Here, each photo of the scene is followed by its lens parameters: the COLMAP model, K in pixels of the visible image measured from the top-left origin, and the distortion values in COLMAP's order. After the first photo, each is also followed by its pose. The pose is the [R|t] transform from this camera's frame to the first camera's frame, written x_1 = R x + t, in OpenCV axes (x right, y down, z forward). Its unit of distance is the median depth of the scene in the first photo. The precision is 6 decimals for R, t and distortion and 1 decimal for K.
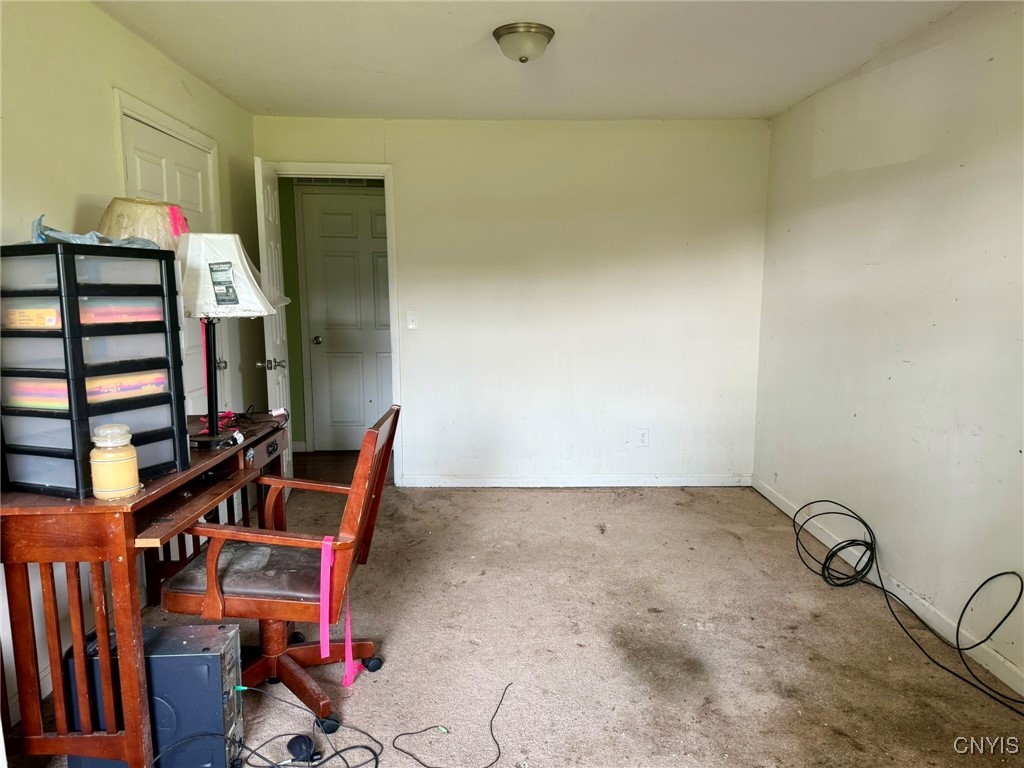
lens RADIAL K [[740.7, 0, 512.0], [0, 740.7, 384.0], [0, 0, 1]] dist [0.002081, 0.001381]
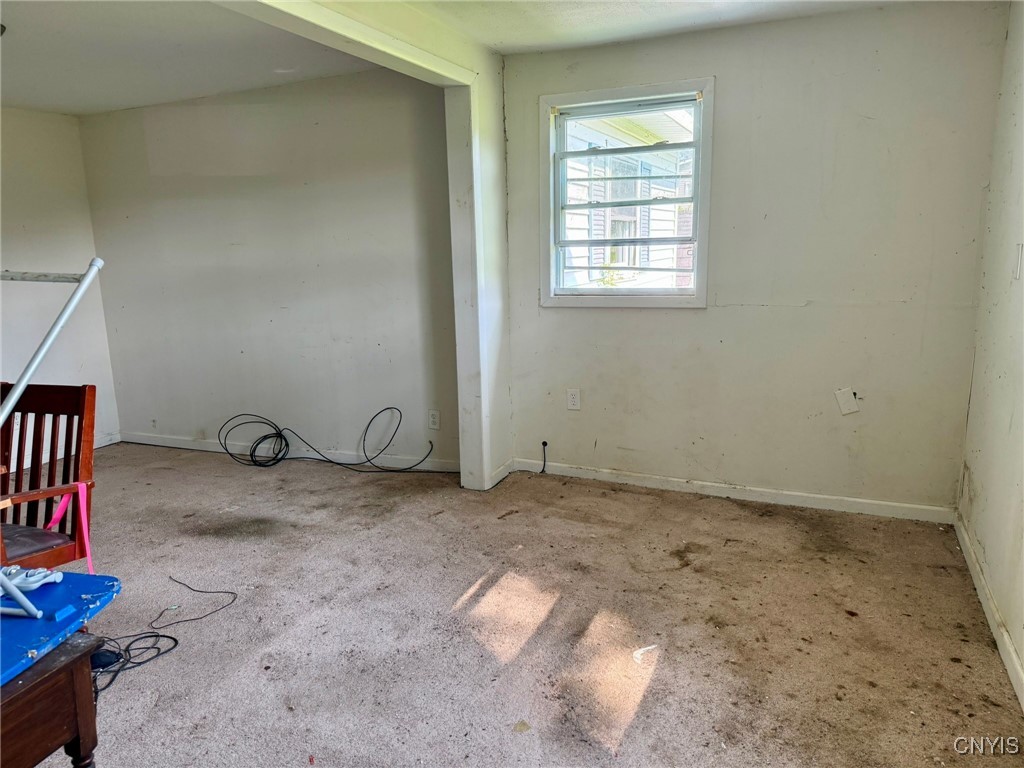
lens RADIAL K [[729.7, 0, 512.0], [0, 729.7, 384.0], [0, 0, 1]] dist [0.134683, -0.191407]
pose [[0.441002, -0.186440, 0.877928, -0.670450], [0.165314, 0.978323, 0.124720, 0.011991], [-0.882150, 0.090132, 0.462264, -0.122850]]
